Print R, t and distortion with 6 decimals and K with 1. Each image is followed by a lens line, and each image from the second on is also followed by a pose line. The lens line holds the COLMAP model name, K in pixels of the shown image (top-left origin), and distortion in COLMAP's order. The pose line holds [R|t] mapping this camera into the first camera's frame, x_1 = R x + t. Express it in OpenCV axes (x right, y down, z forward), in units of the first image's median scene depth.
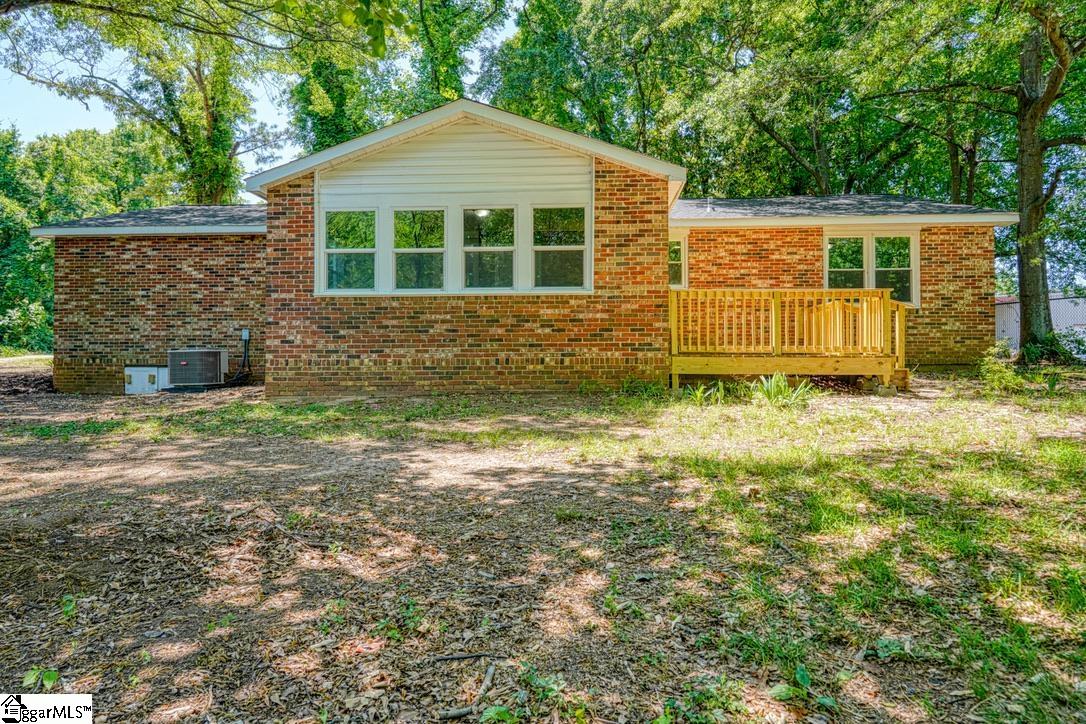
lens RADIAL K [[678.1, 0, 552.9], [0, 678.1, 343.4], [0, 0, 1]] dist [-0.000317, 0.000041]
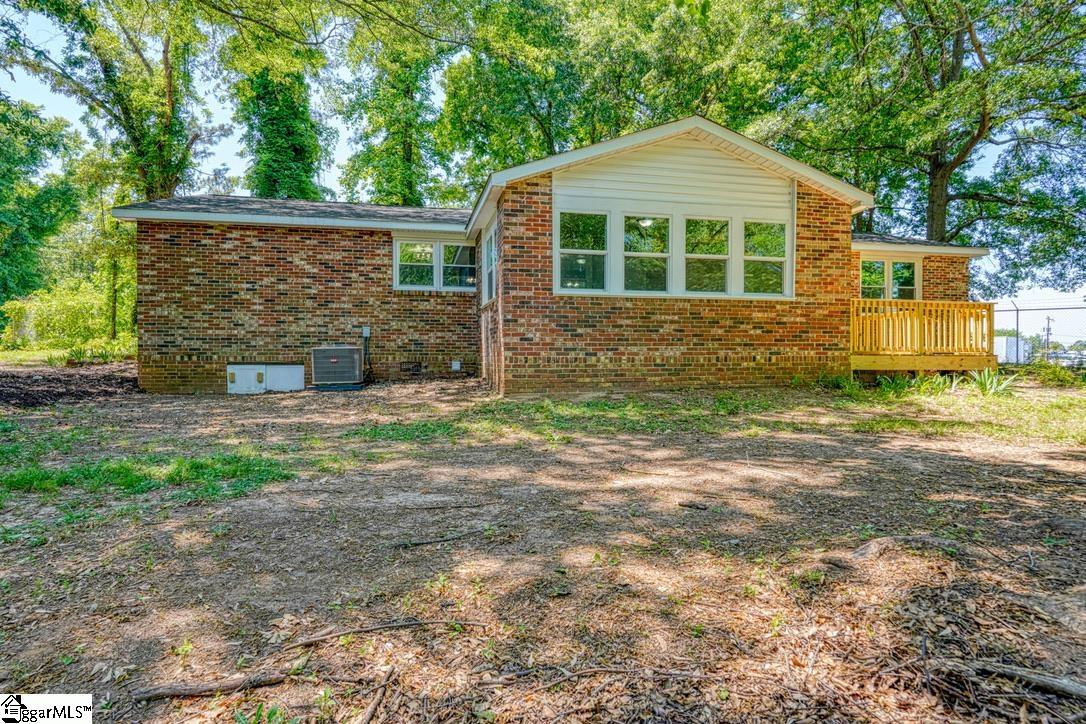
lens RADIAL K [[582.5, 0, 548.7], [0, 582.5, 363.1], [0, 0, 1]] dist [-0.005683, 0.002694]
pose [[0.964065, -0.000726, 0.265664, -0.587128], [-0.007844, 0.999483, 0.031193, 0.005635], [-0.265549, -0.032156, 0.963561, 0.153896]]
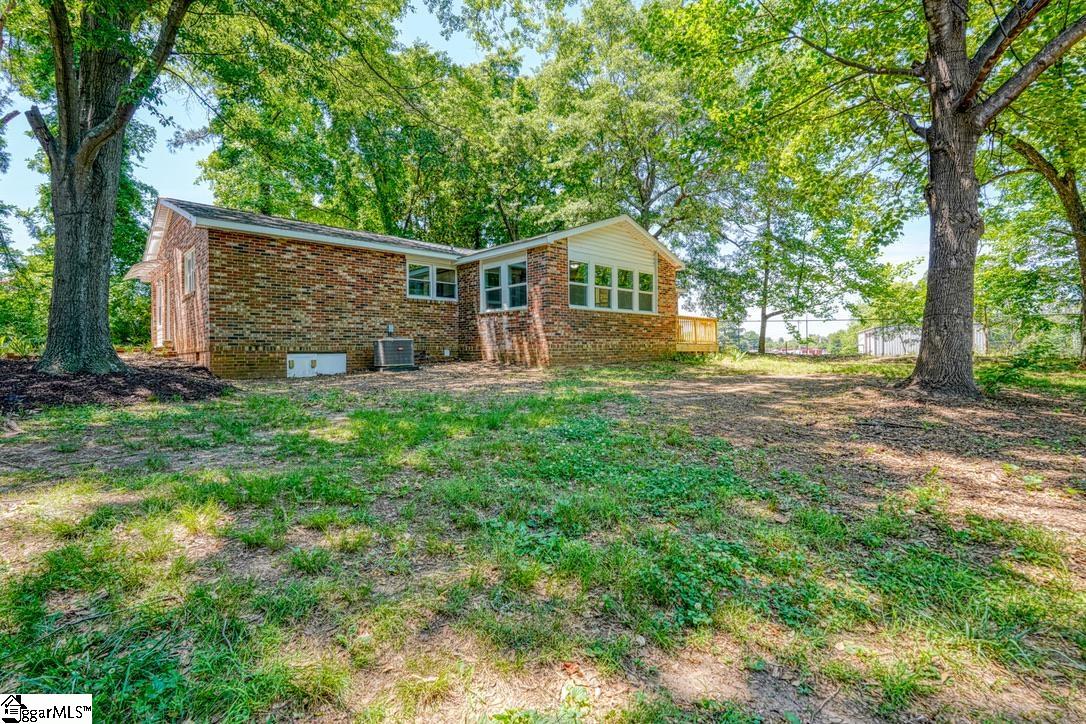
lens RADIAL K [[484.3, 0, 537.0], [0, 484.3, 353.3], [0, 0, 1]] dist [-0.004490, 0.001712]
pose [[0.694662, -0.008429, 0.719287, -1.302224], [-0.005188, 0.999847, 0.016727, 0.025559], [-0.719318, -0.015351, 0.694511, 0.187041]]
